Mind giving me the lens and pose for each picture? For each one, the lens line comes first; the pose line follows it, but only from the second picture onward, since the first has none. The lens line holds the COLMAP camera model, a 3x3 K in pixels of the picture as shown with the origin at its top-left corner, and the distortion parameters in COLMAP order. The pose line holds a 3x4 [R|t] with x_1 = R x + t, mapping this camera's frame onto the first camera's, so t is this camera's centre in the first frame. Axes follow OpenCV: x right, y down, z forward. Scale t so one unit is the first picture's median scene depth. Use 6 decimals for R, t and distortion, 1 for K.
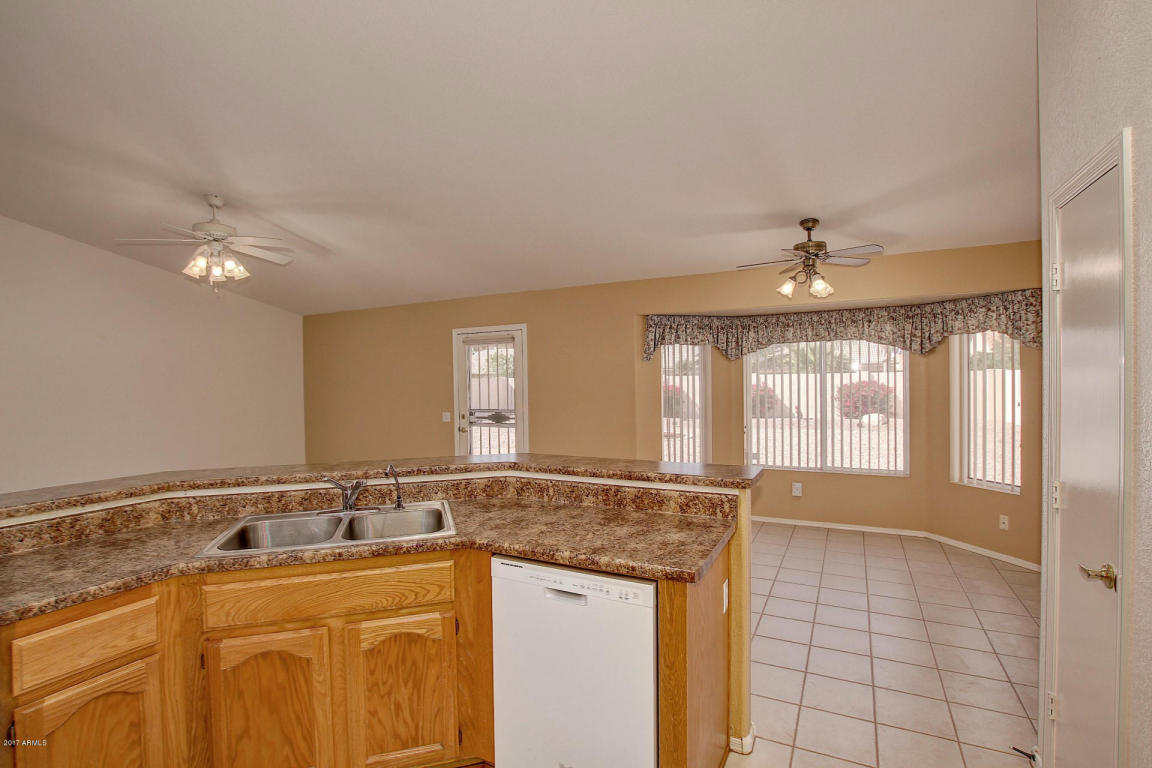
lens RADIAL K [[536.5, 0, 579.3], [0, 536.5, 386.4], [0, 0, 1]] dist [-0.036671, 0.006622]
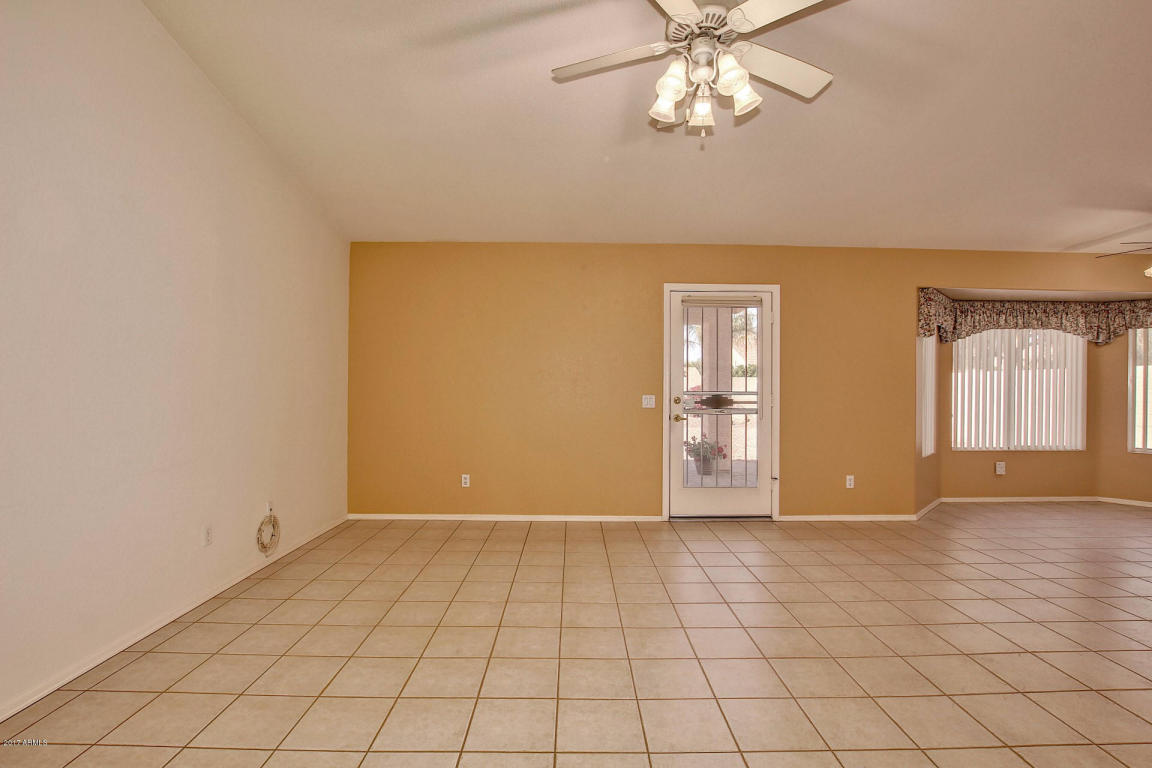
lens RADIAL K [[536.5, 0, 579.3], [0, 536.5, 386.4], [0, 0, 1]] dist [-0.036671, 0.006622]
pose [[0.884155, 0.020151, 0.466760, -0.853342], [-0.014841, 0.999777, -0.015050, 0.061926], [-0.466959, 0.006380, 0.884256, 0.490824]]
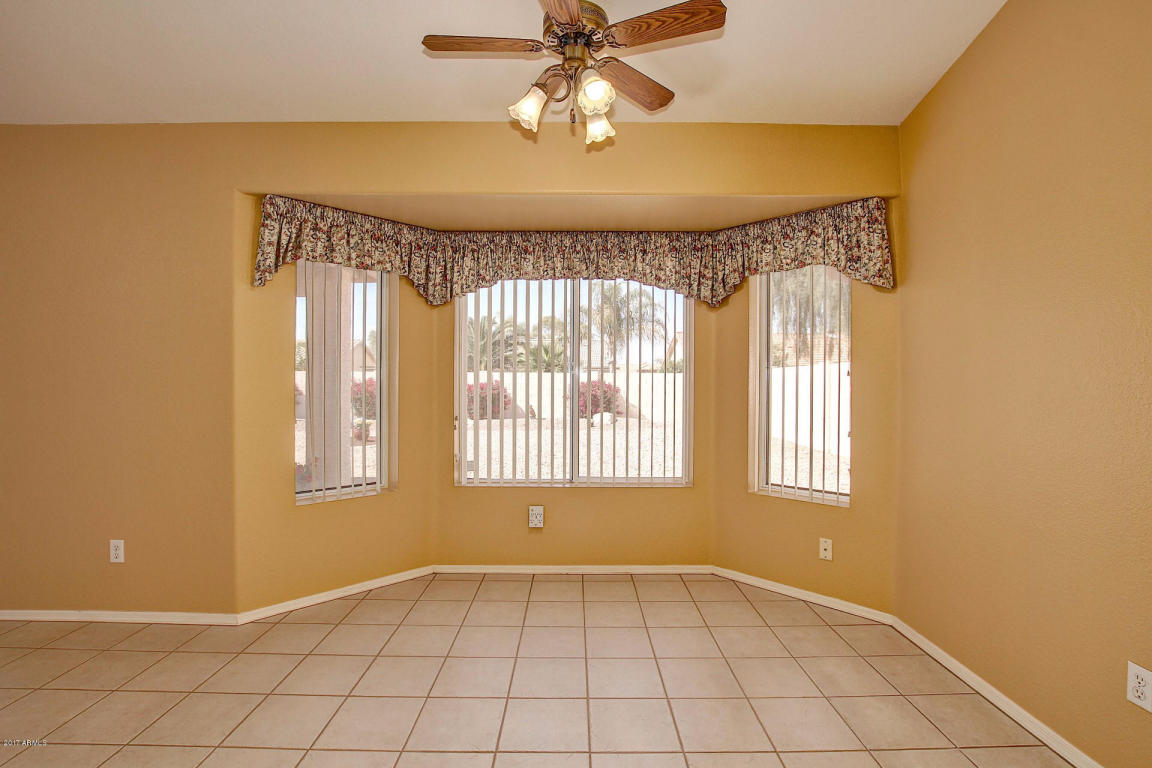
lens RADIAL K [[536.5, 0, 579.3], [0, 536.5, 386.4], [0, 0, 1]] dist [-0.036671, 0.006622]
pose [[0.886827, 0.016039, 0.461824, 0.169356], [-0.011624, 0.999856, -0.012402, 0.050619], [-0.461956, 0.005630, 0.886885, 0.440319]]
